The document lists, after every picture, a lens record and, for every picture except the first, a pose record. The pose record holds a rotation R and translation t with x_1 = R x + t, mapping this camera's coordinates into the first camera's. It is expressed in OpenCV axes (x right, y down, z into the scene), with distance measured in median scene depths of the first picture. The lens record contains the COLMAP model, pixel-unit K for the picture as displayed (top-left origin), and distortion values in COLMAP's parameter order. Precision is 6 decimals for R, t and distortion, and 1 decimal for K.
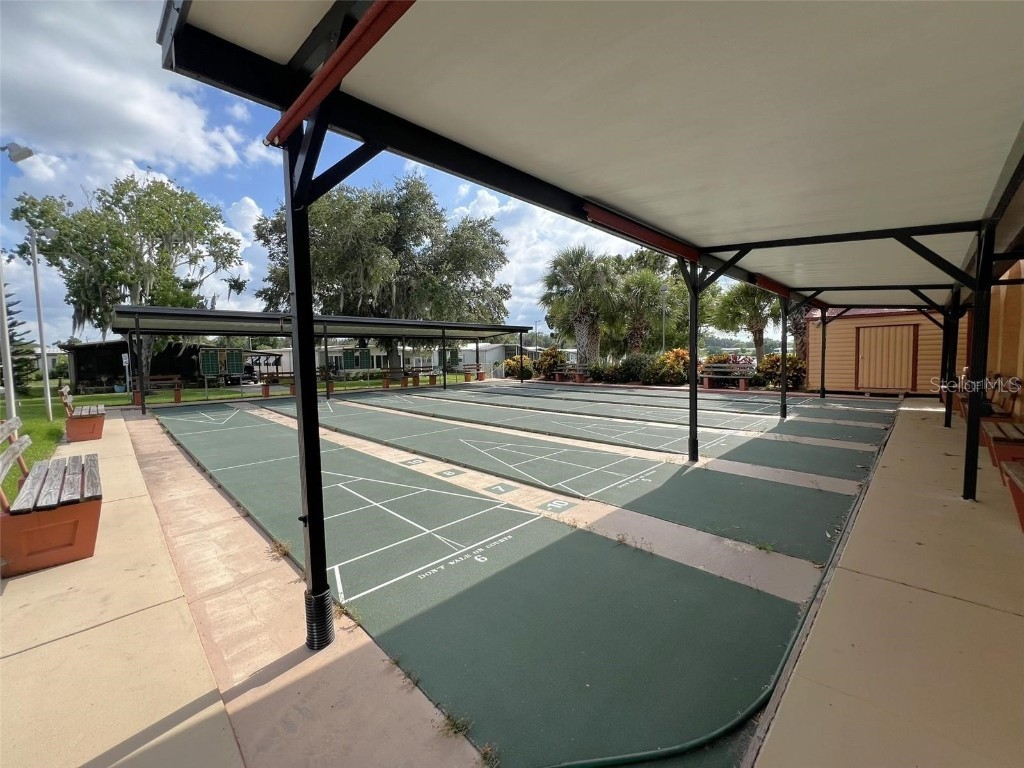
lens RADIAL K [[411.2, 0, 510.6], [0, 411.2, 392.2], [0, 0, 1]] dist [0.000902, 0.000096]
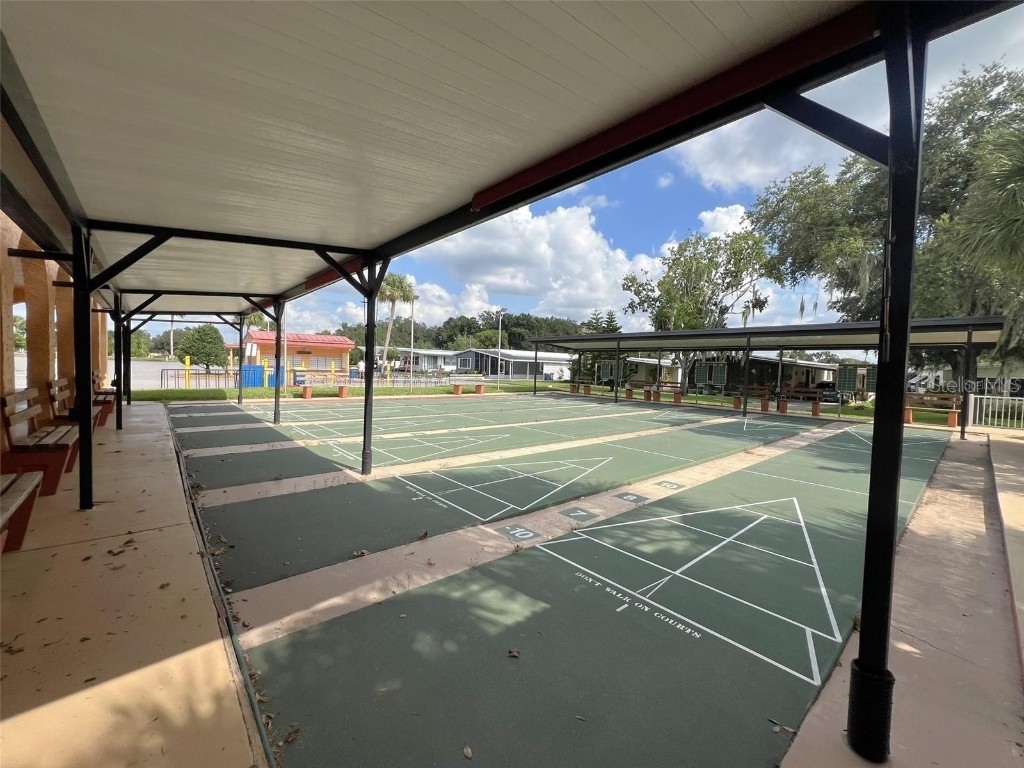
lens RADIAL K [[411.6, 0, 510.8], [0, 411.6, 381.9], [0, 0, 1]] dist [0.001497, -0.000008]
pose [[-0.067721, 0.051565, -0.996371, 0.819915], [-0.117615, 0.991287, 0.059296, -0.081611], [0.990748, 0.121204, -0.061066, 0.831322]]
